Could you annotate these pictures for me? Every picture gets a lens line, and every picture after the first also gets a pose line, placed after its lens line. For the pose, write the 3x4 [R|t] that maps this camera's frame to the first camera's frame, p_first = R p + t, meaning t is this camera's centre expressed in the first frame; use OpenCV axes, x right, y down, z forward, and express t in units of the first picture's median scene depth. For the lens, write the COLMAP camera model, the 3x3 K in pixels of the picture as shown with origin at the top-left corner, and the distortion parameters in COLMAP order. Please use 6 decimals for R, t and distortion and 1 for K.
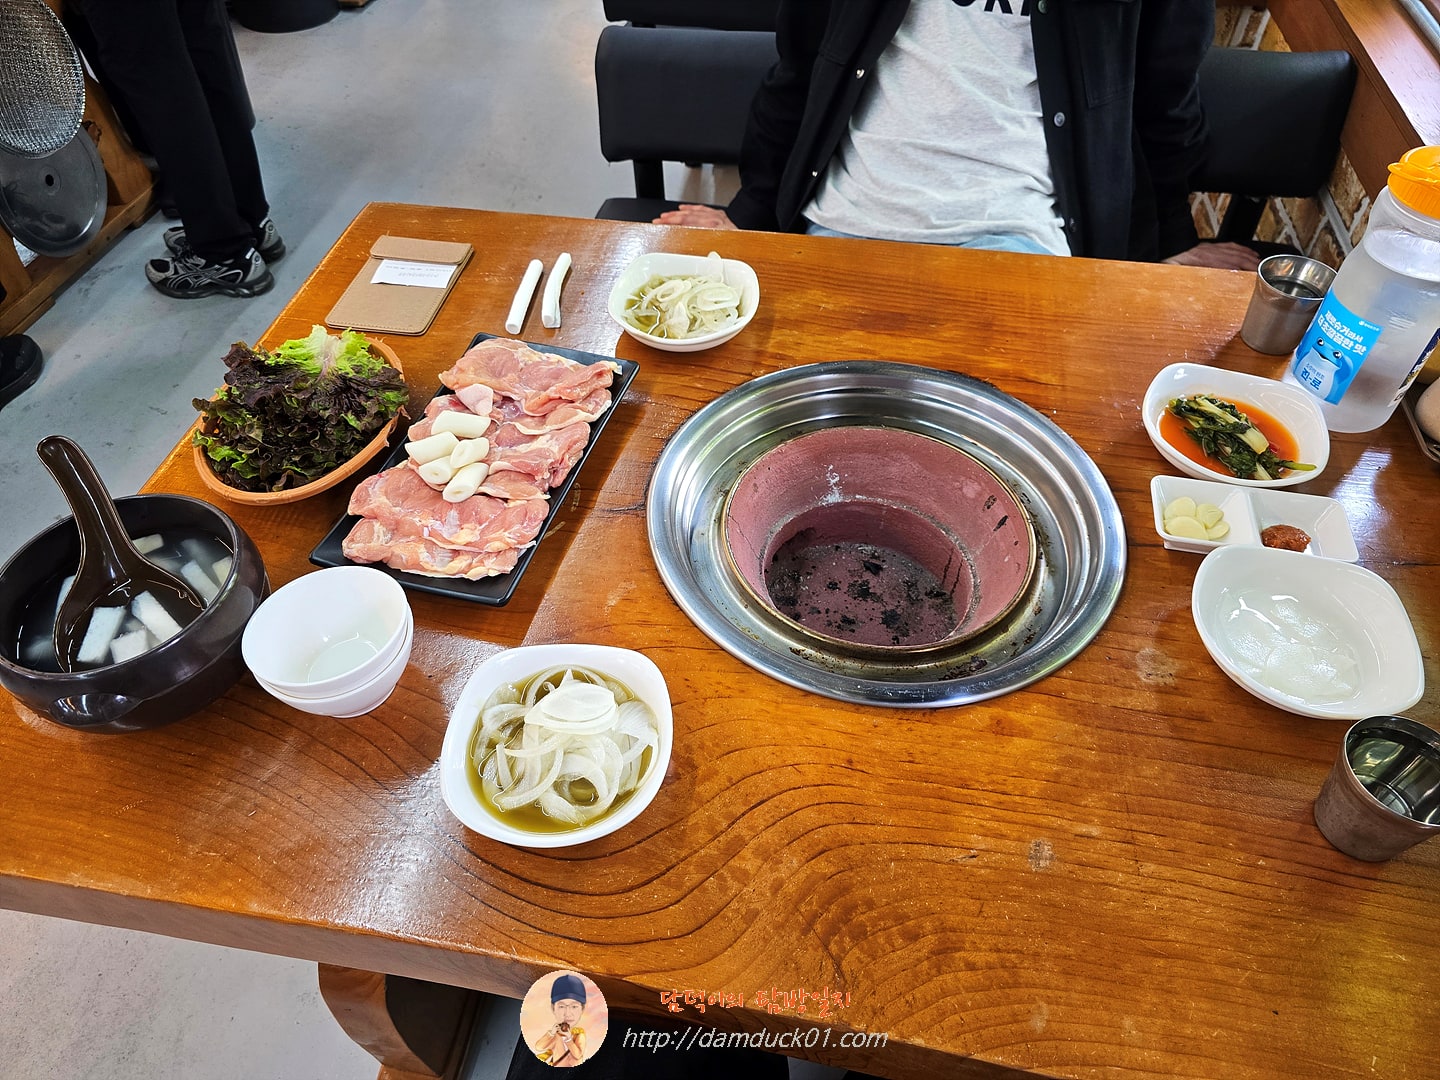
lens RADIAL K [[970.8, 0, 720.0], [0, 970.8, 540.0], [0, 0, 1]] dist [0.067060, -0.072865]
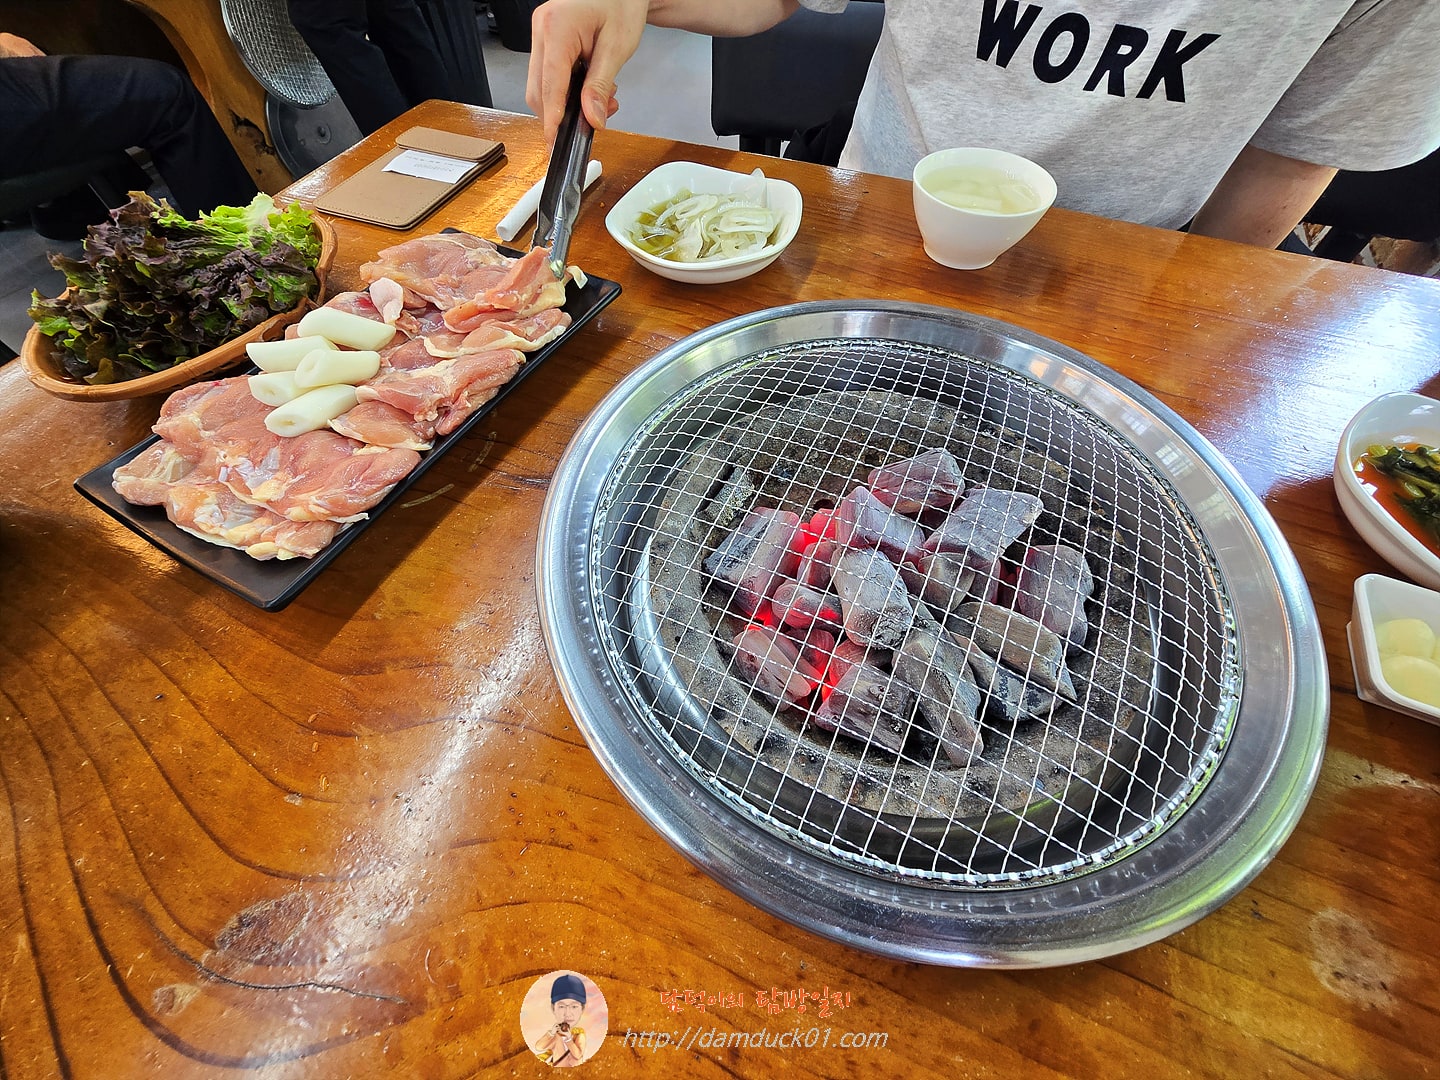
lens RADIAL K [[593.5, 0, 715.1], [0, 593.5, 551.9], [0, 0, 1]] dist [-0.001432, 0.000755]
pose [[0.977518, 0.179499, -0.110628, 0.086686], [-0.160489, 0.973691, 0.161768, -0.070836], [0.136755, -0.140377, 0.980608, 0.570433]]
